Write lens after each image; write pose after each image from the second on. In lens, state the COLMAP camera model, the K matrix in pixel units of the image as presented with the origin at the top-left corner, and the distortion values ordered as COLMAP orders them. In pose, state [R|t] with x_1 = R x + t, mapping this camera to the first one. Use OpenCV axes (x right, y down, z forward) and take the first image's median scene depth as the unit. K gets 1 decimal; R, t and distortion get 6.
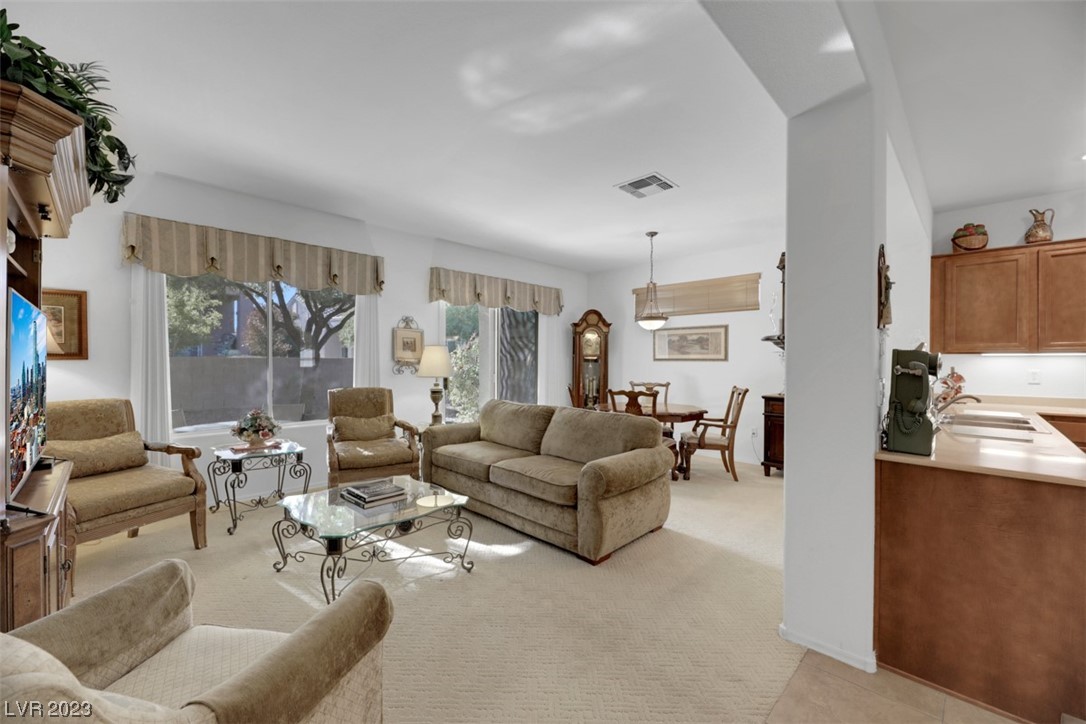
lens RADIAL K [[438.5, 0, 537.2], [0, 438.5, 360.3], [0, 0, 1]] dist [-0.001238, -0.000576]
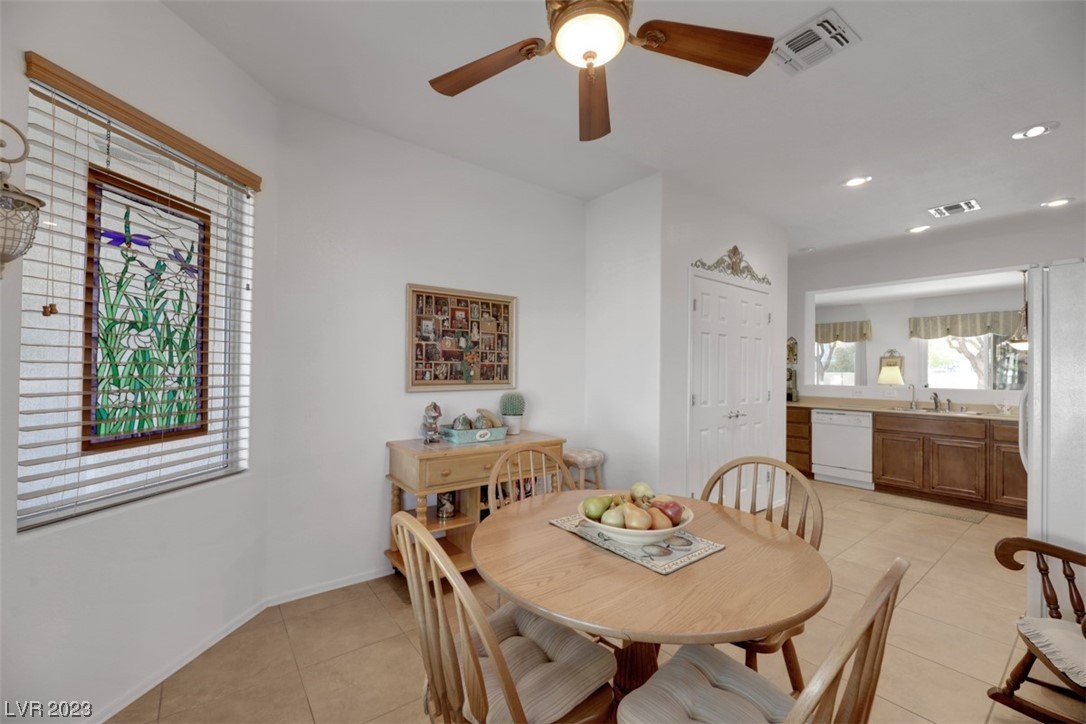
lens RADIAL K [[438.3, 0, 543.7], [0, 438.3, 364.3], [0, 0, 1]] dist [0.003650, -0.000370]
pose [[-0.125539, -0.019069, -0.991905, 1.981088], [-0.010469, 0.999785, -0.017896, 0.004019], [0.992033, 0.008137, -0.125712, -0.179134]]
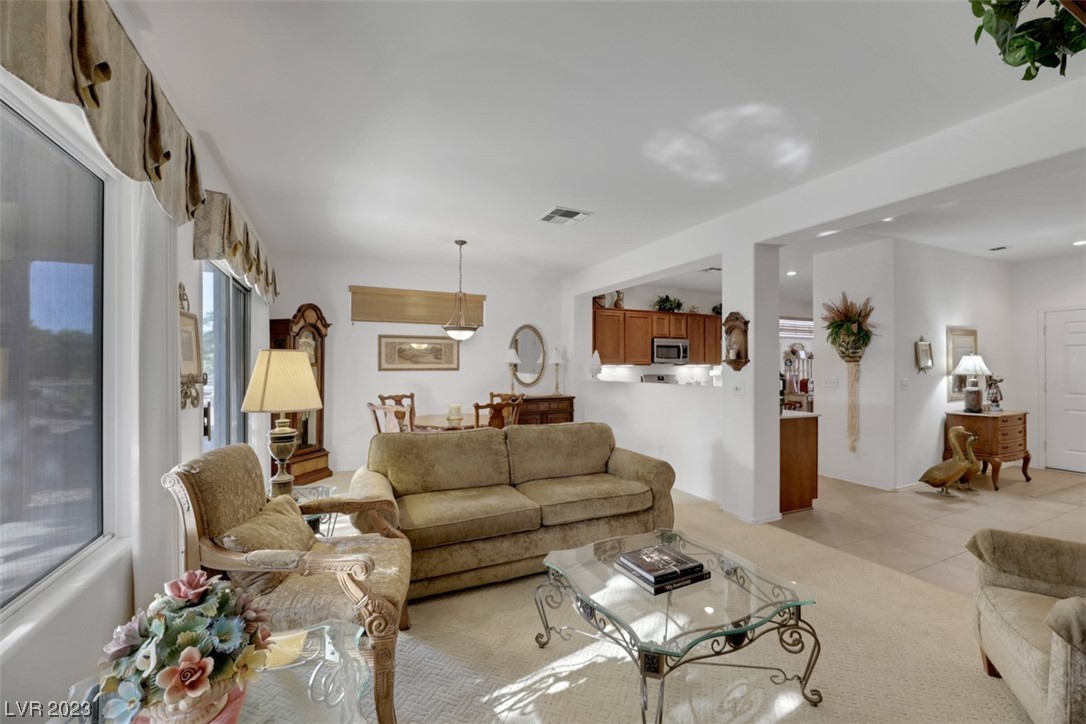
lens RADIAL K [[434.8, 0, 538.5], [0, 434.8, 362.0], [0, 0, 1]] dist [-0.001636, -0.000259]
pose [[0.343168, 0.003775, 0.939267, -0.727718], [-0.000950, 0.999993, -0.003672, -0.021035], [-0.939274, 0.000368, 0.343169, 0.618913]]
